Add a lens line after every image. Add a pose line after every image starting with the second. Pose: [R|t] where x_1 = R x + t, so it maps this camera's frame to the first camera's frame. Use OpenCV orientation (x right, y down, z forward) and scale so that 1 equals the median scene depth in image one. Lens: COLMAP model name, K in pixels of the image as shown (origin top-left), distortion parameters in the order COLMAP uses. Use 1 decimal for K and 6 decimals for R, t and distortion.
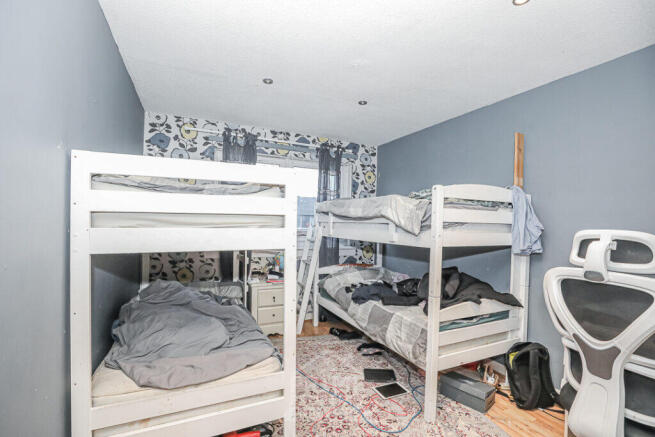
lens RADIAL K [[304.5, 0, 329.0], [0, 304.5, 224.1], [0, 0, 1]] dist [-0.030666, -0.000318]
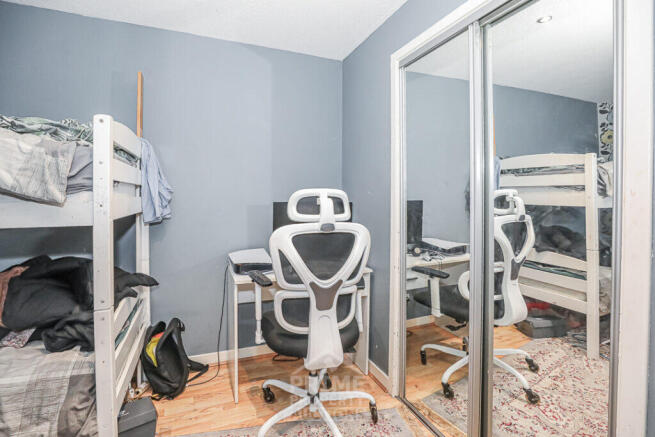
lens RADIAL K [[304.5, 0, 322.3], [0, 304.5, 192.5], [0, 0, 1]] dist [-0.030666, -0.000318]
pose [[0.049505, -0.012002, 0.998702, -0.194040], [-0.005737, 0.999908, 0.012301, 0.009741], [-0.998757, -0.006338, 0.049432, 0.550522]]
